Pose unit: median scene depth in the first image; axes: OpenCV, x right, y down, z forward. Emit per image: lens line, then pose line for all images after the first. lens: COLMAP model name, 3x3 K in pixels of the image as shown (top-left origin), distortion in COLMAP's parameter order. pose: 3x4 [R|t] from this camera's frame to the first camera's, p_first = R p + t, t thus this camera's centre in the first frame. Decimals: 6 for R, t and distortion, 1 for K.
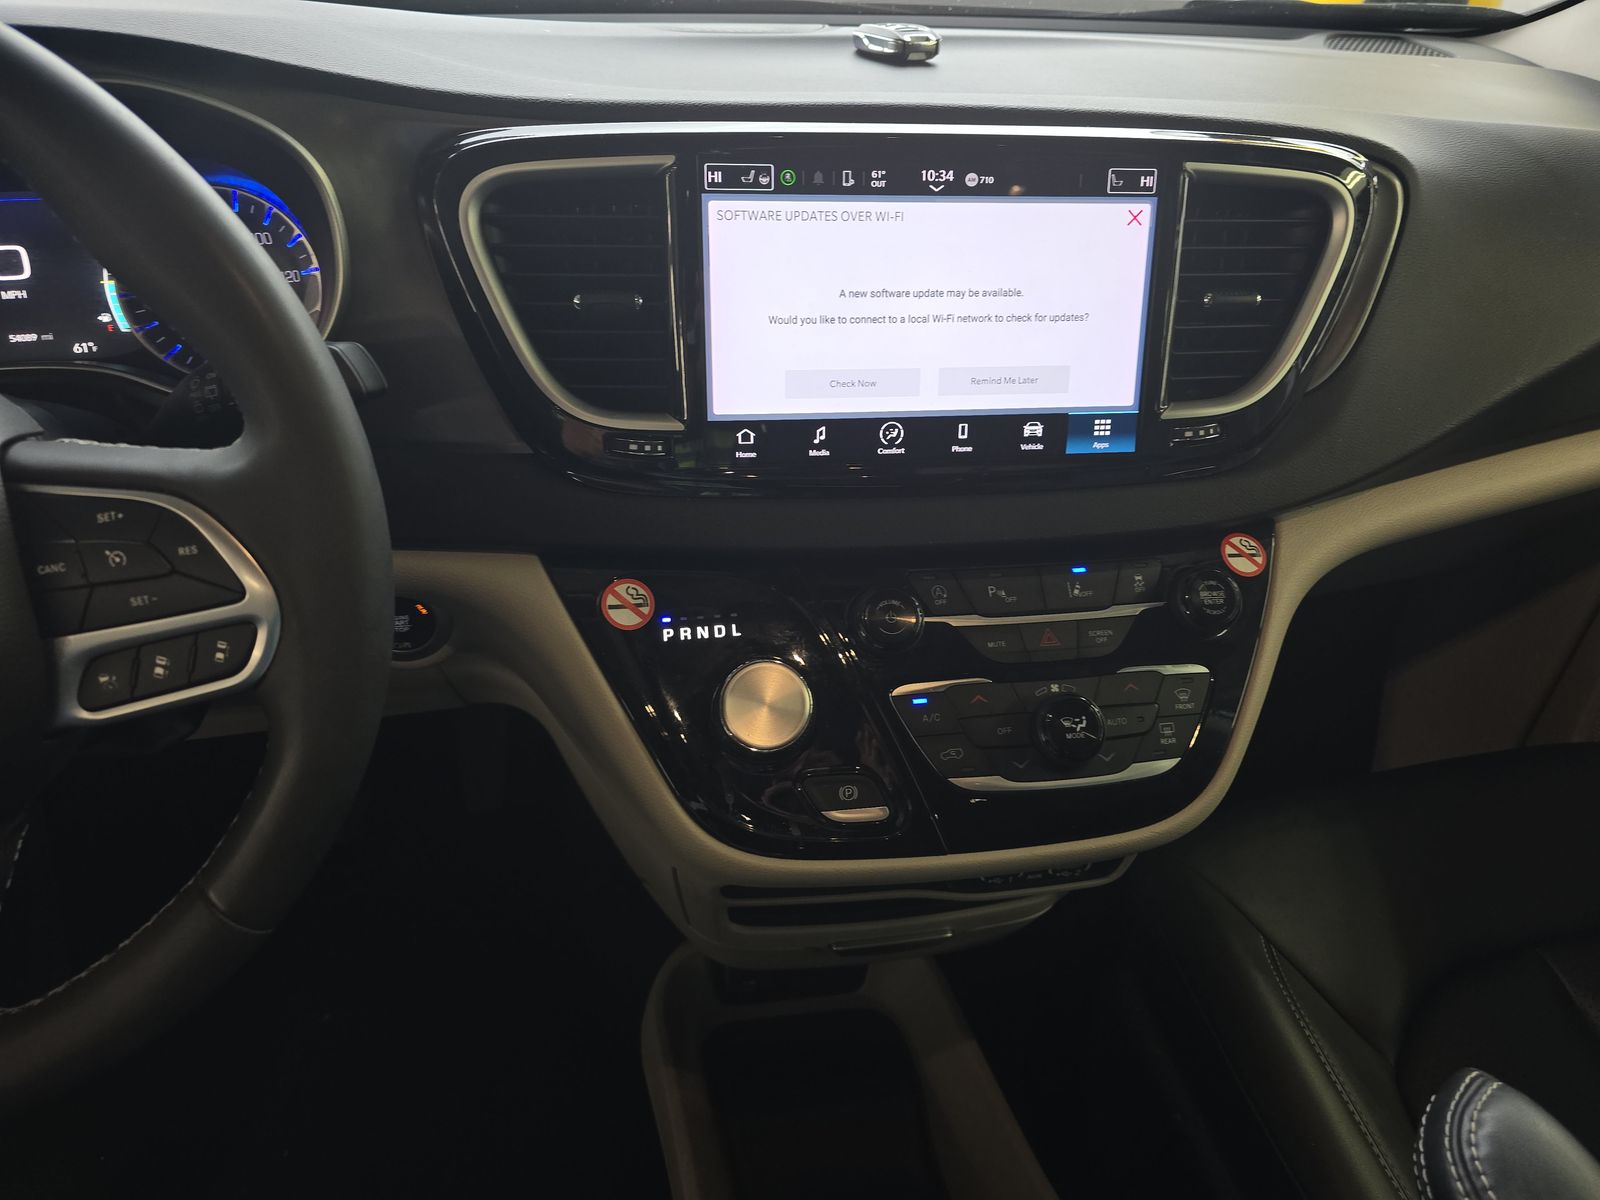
lens RADIAL K [[1054.6, 0, 754.6], [0, 1054.6, 572.6], [0, 0, 1]] dist [0.045758, -0.046018]
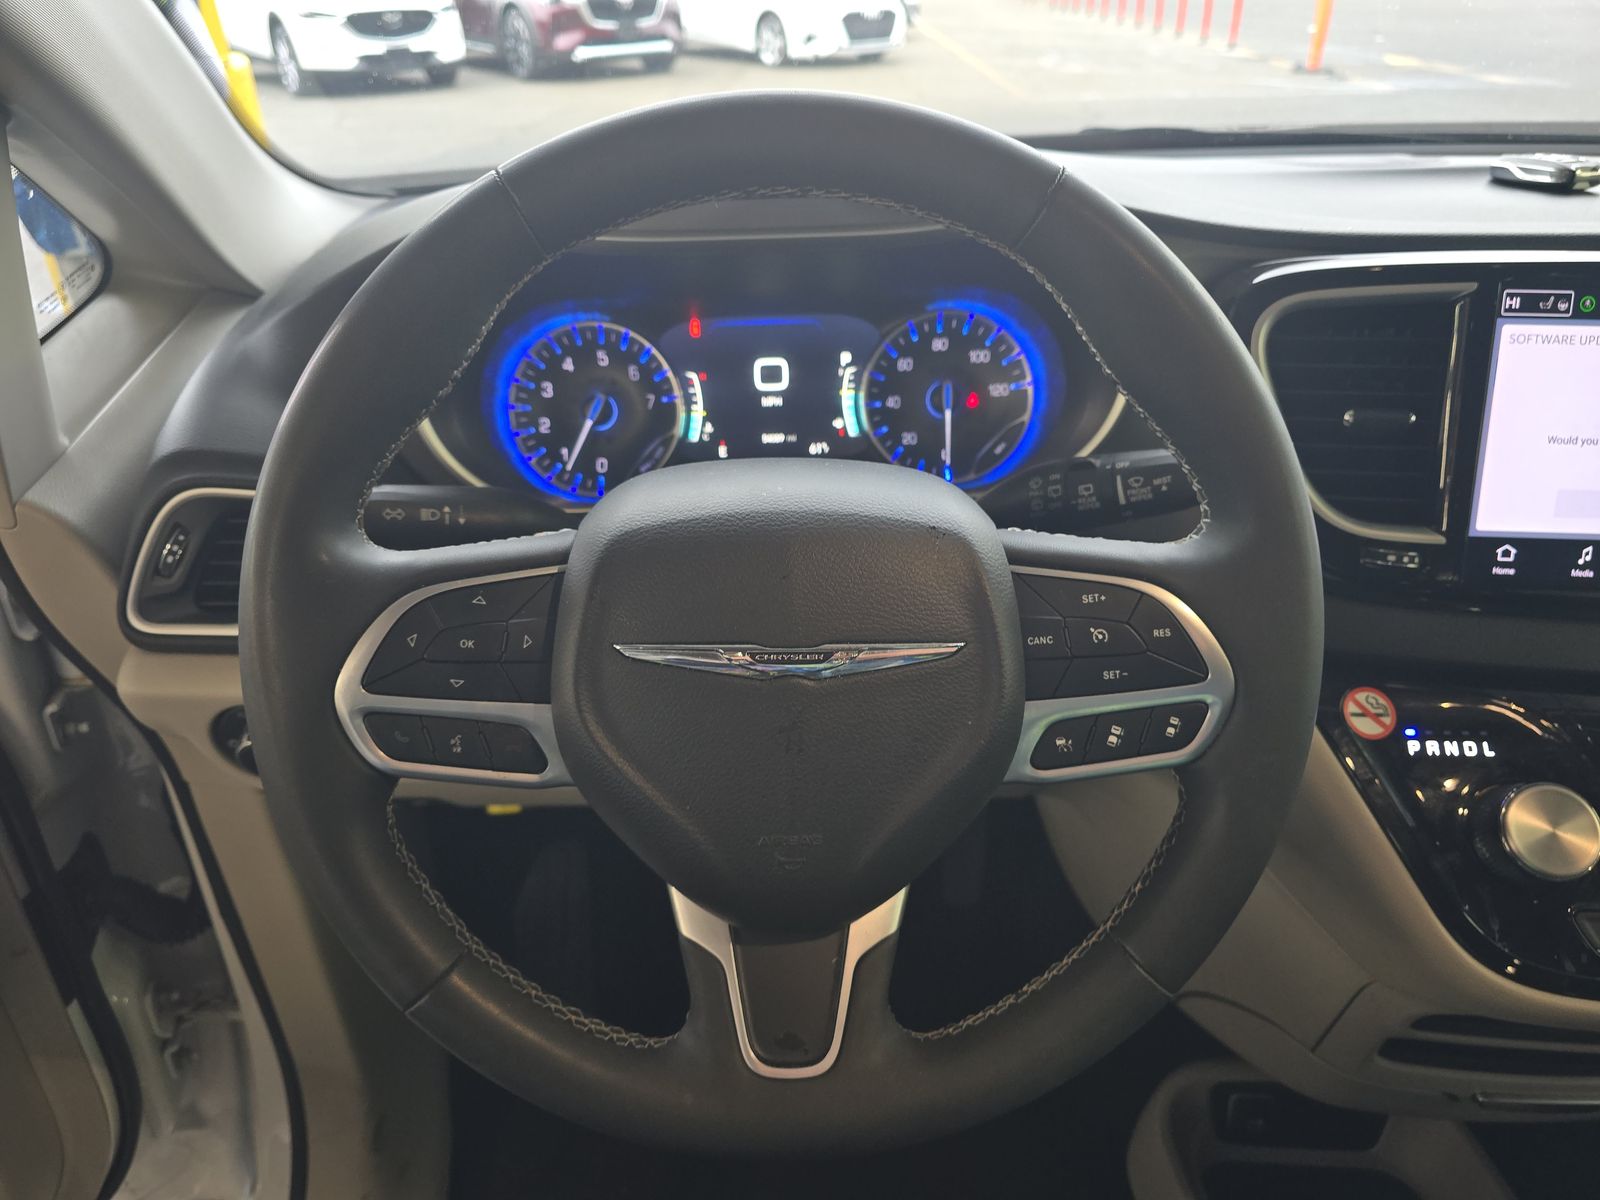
lens RADIAL K [[1054.6, 0, 758.6], [0, 1054.6, 567.9], [0, 0, 1]] dist [0.045758, -0.046018]
pose [[0.977295, 0.054485, -0.204756, -0.496566], [-0.075253, 0.992624, -0.095046, 0.033792], [0.198068, 0.108296, 0.974187, -0.118553]]
